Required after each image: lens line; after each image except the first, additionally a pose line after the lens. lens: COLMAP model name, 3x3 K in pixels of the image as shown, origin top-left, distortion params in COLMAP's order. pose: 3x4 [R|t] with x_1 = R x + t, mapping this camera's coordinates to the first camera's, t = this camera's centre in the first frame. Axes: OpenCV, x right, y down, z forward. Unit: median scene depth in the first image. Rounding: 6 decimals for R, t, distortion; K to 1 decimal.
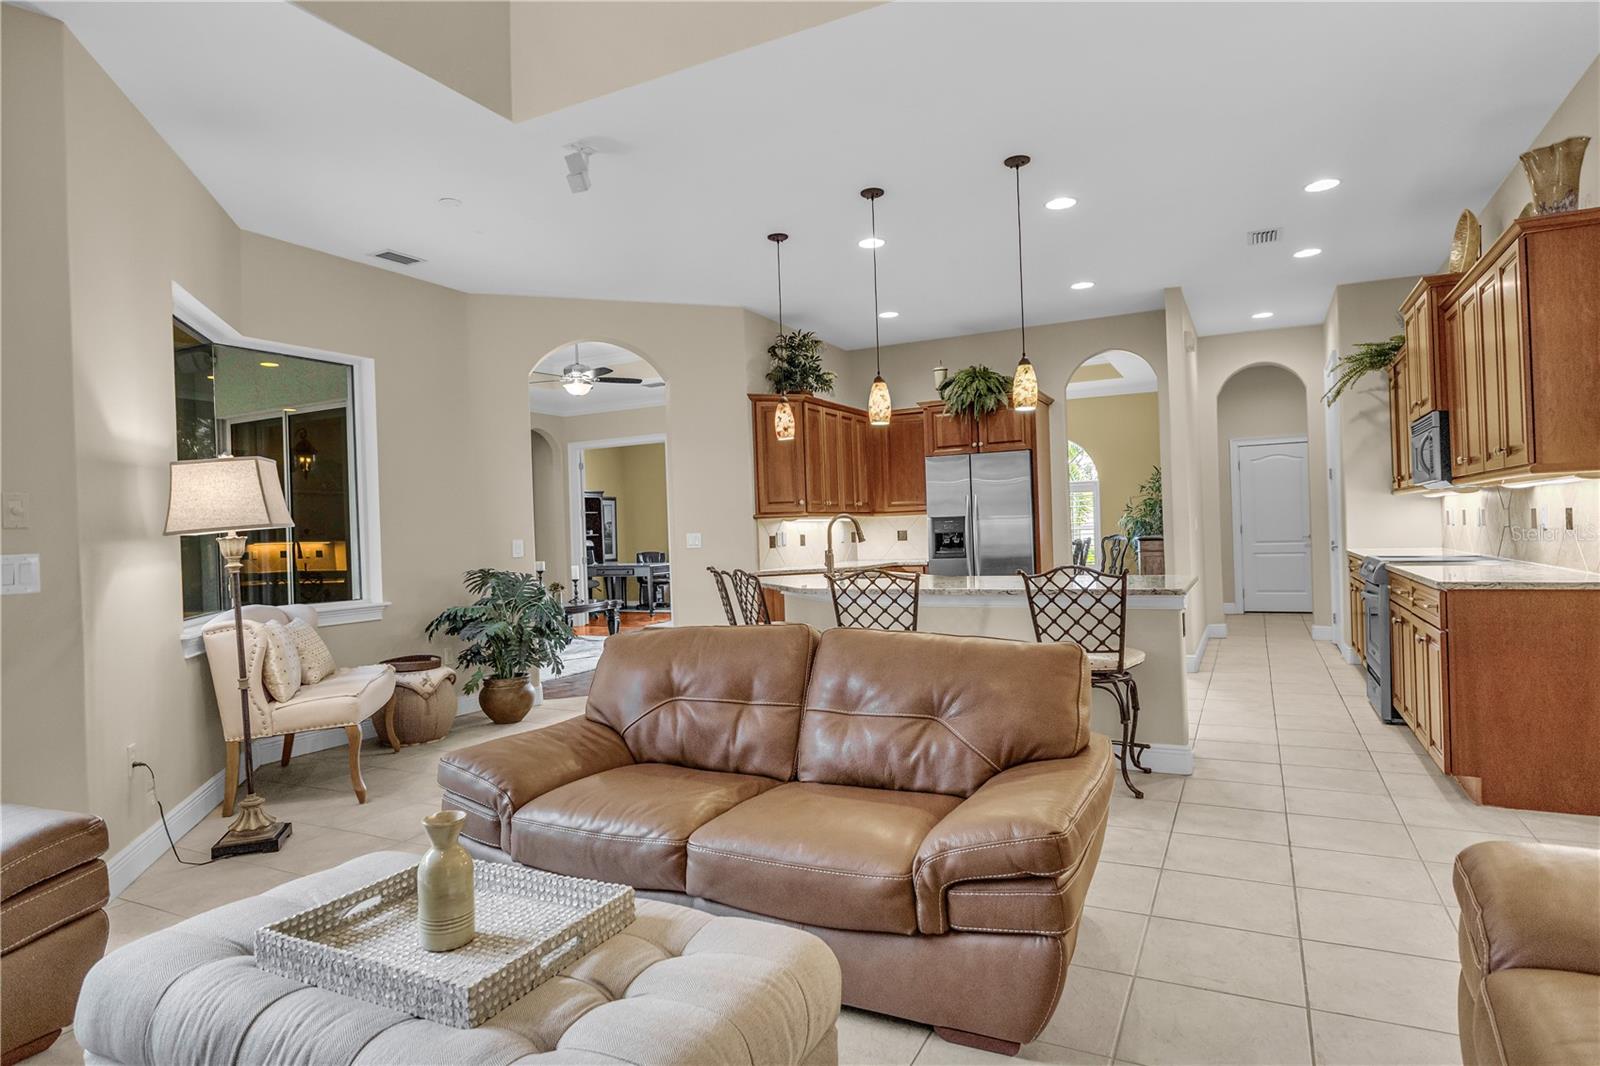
lens RADIAL K [[871.3, 0, 798.4], [0, 871.3, 528.7], [0, 0, 1]] dist [-0.013752, -0.001095]
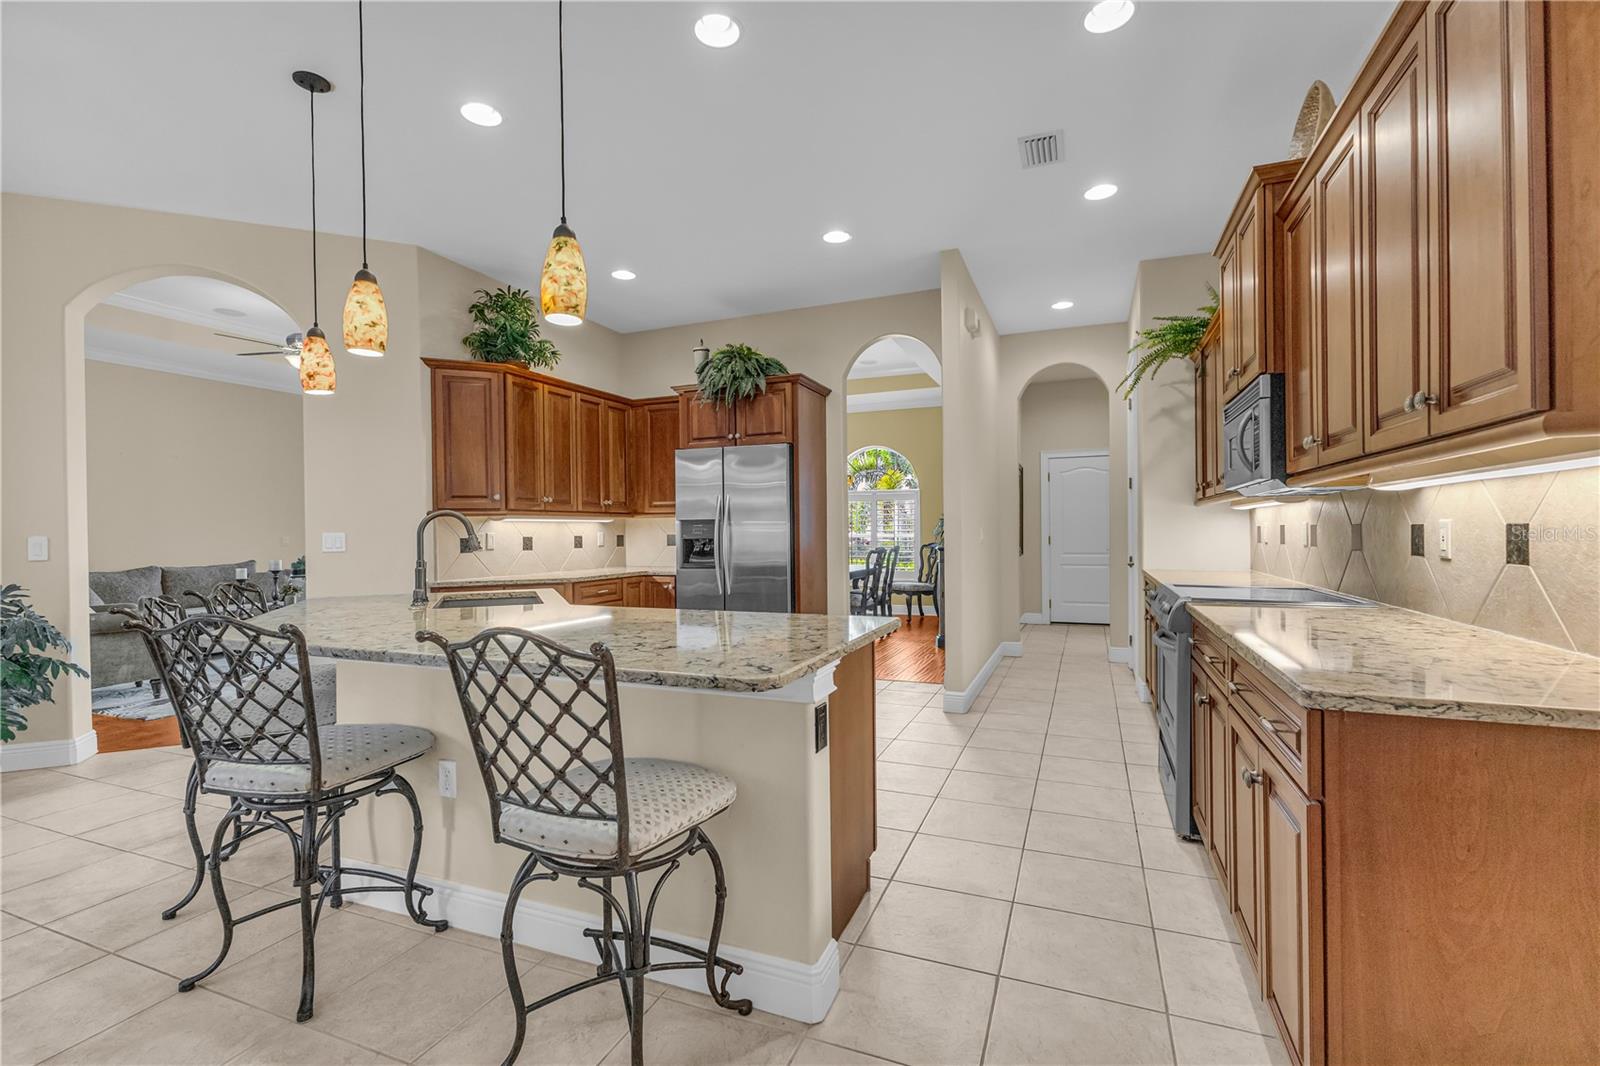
lens RADIAL K [[717.0, 0, 788.8], [0, 717.0, 532.5], [0, 0, 1]] dist [0.001726, 0.000356]
pose [[0.995651, 0.022381, 0.090434, 0.221602], [-0.022651, 0.999742, 0.001958, -0.005246], [-0.090367, -0.003998, 0.995900, 0.328597]]
